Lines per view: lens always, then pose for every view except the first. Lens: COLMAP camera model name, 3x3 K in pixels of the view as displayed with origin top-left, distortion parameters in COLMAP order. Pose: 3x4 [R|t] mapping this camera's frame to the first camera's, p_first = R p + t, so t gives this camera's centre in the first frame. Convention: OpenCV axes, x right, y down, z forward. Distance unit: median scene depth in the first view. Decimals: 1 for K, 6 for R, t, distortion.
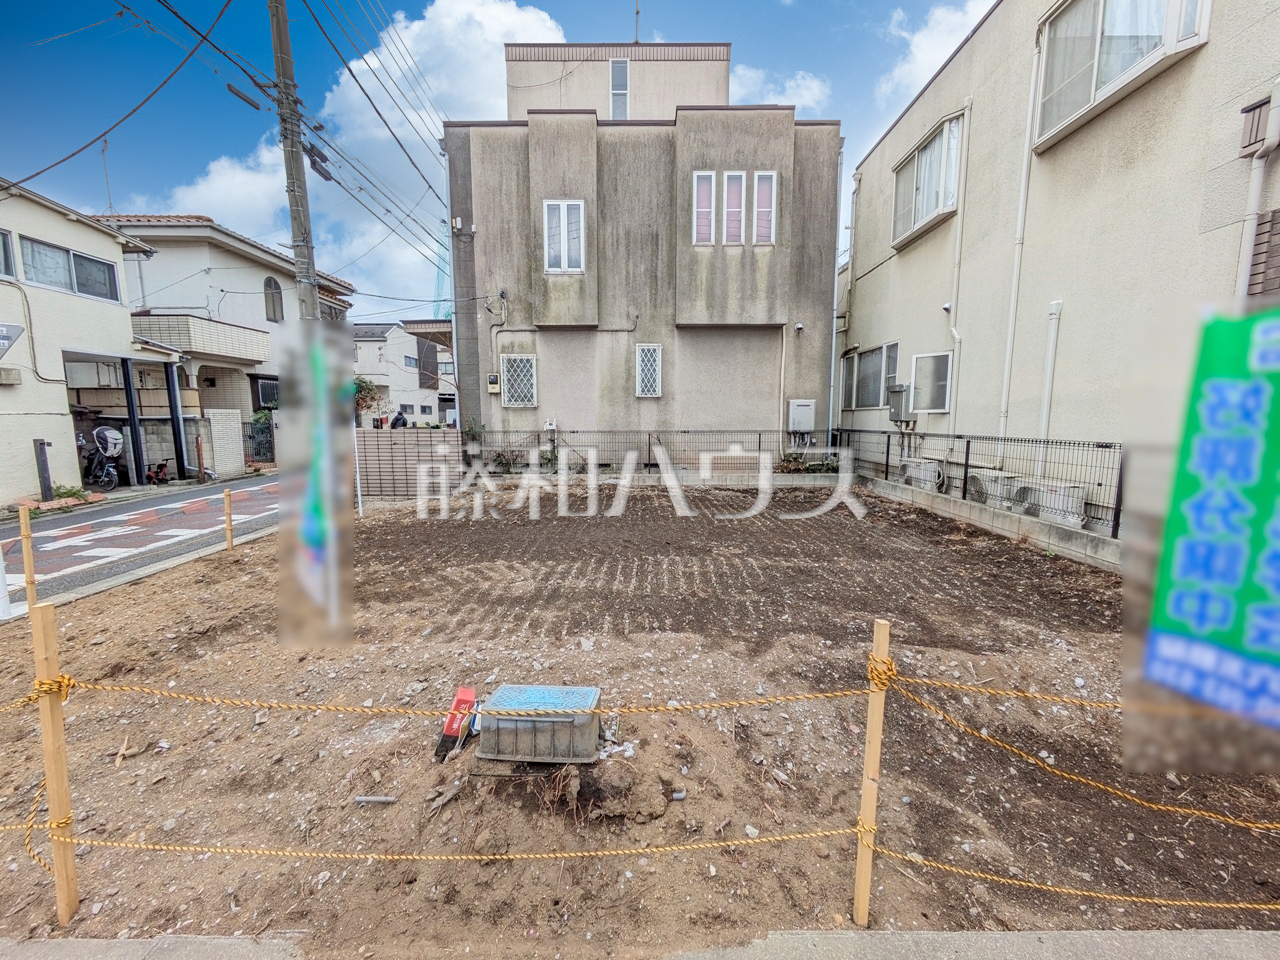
lens RADIAL K [[504.9, 0, 638.9], [0, 504.9, 479.5], [0, 0, 1]] dist [-0.002150, 0.002087]
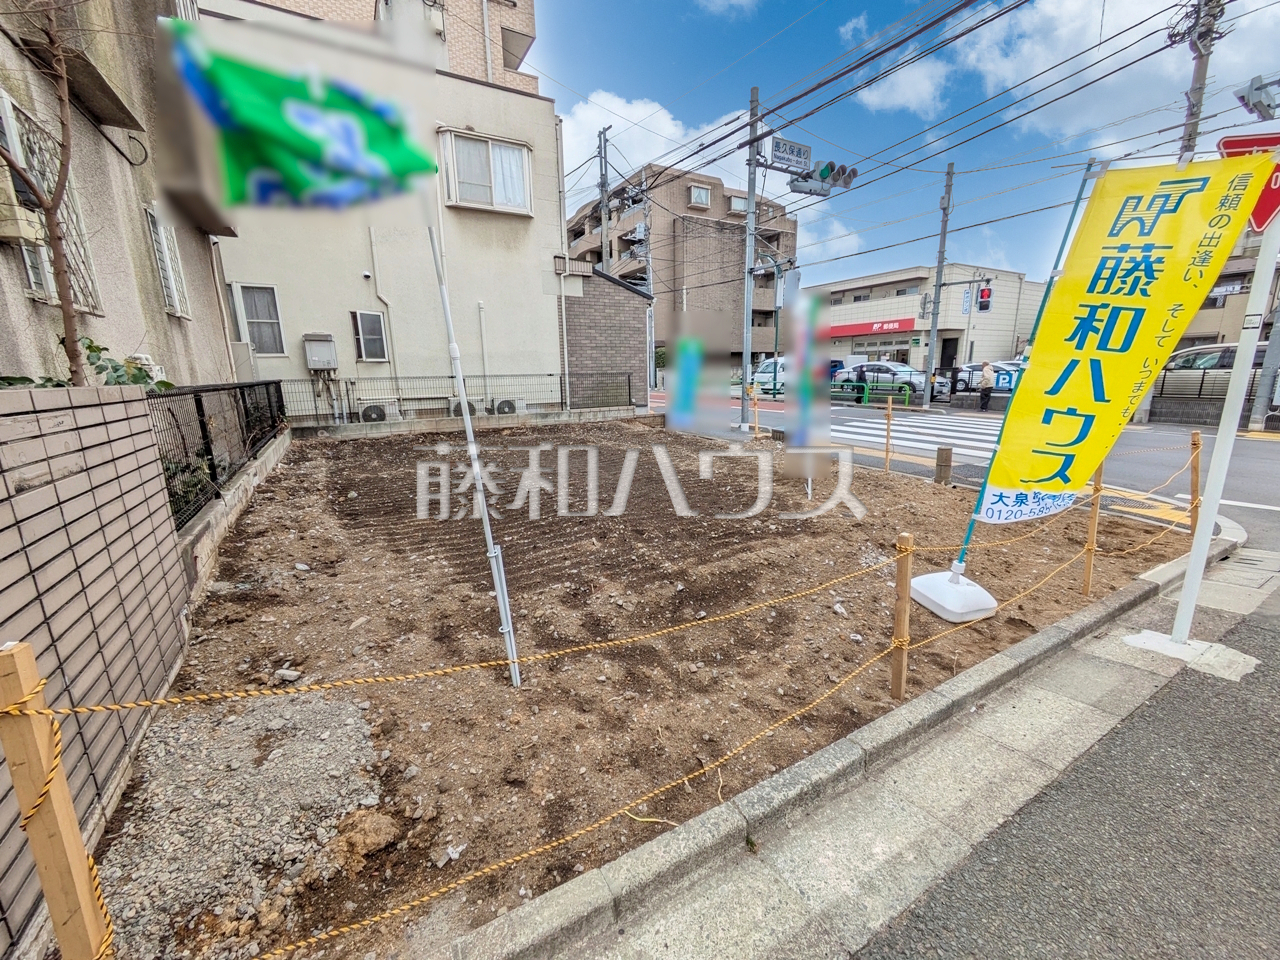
lens RADIAL K [[504.9, 0, 638.3], [0, 504.9, 481.5], [0, 0, 1]] dist [-0.002150, 0.002087]
pose [[-0.506345, -0.175420, 0.844300, -0.705241], [0.122126, 0.954634, 0.271585, -0.090959], [-0.853639, 0.240627, -0.461951, 0.917532]]
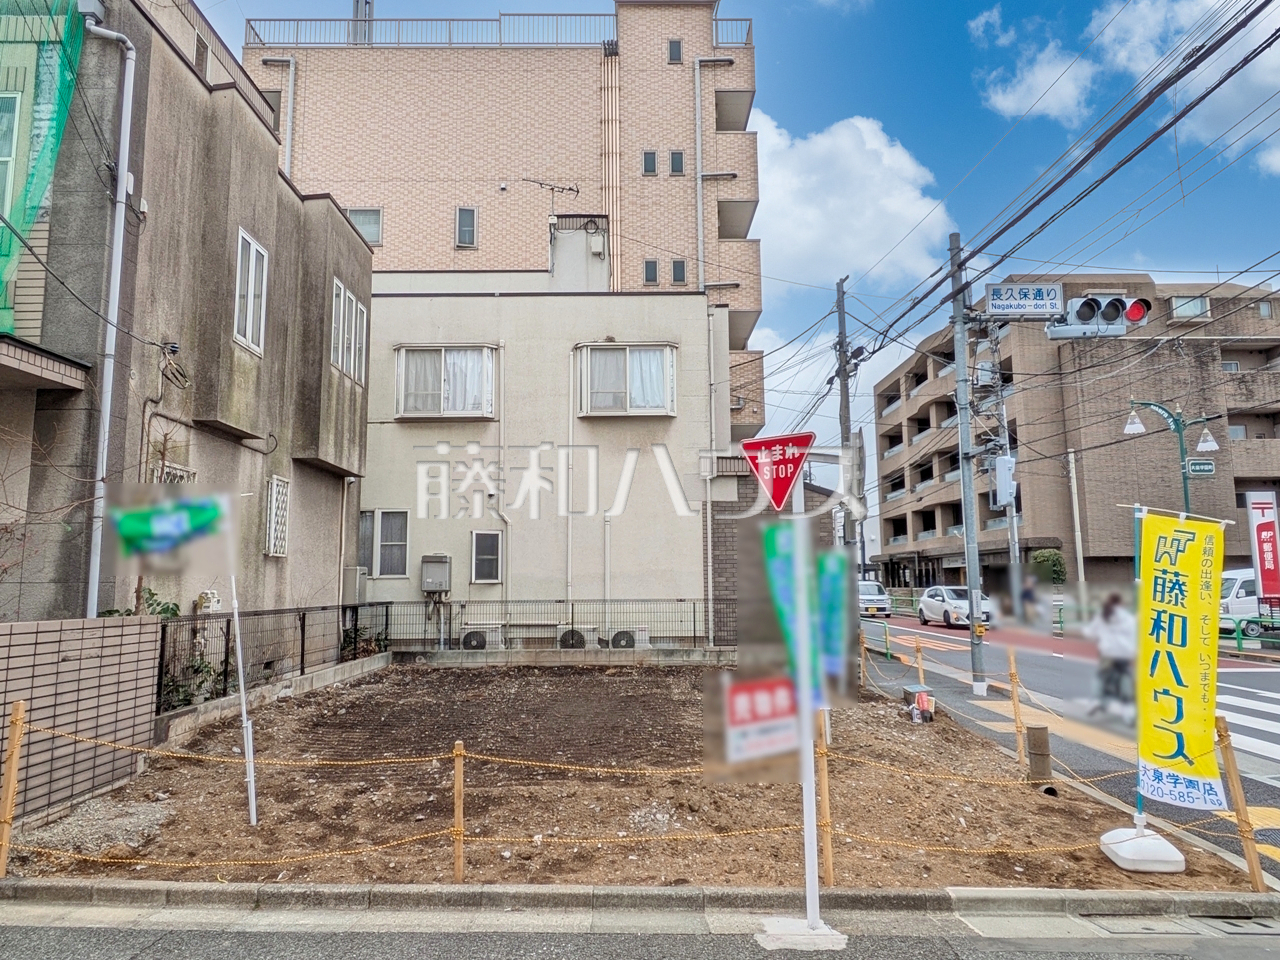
lens RADIAL K [[861.8, 0, 639.8], [0, 861.8, 473.4], [0, 0, 1]] dist [-0.002125, -0.003349]
pose [[-0.017805, 0.130707, 0.991261, -1.146942], [0.128681, 0.983473, -0.127369, -0.070206], [-0.991526, 0.125289, -0.034330, 0.584803]]
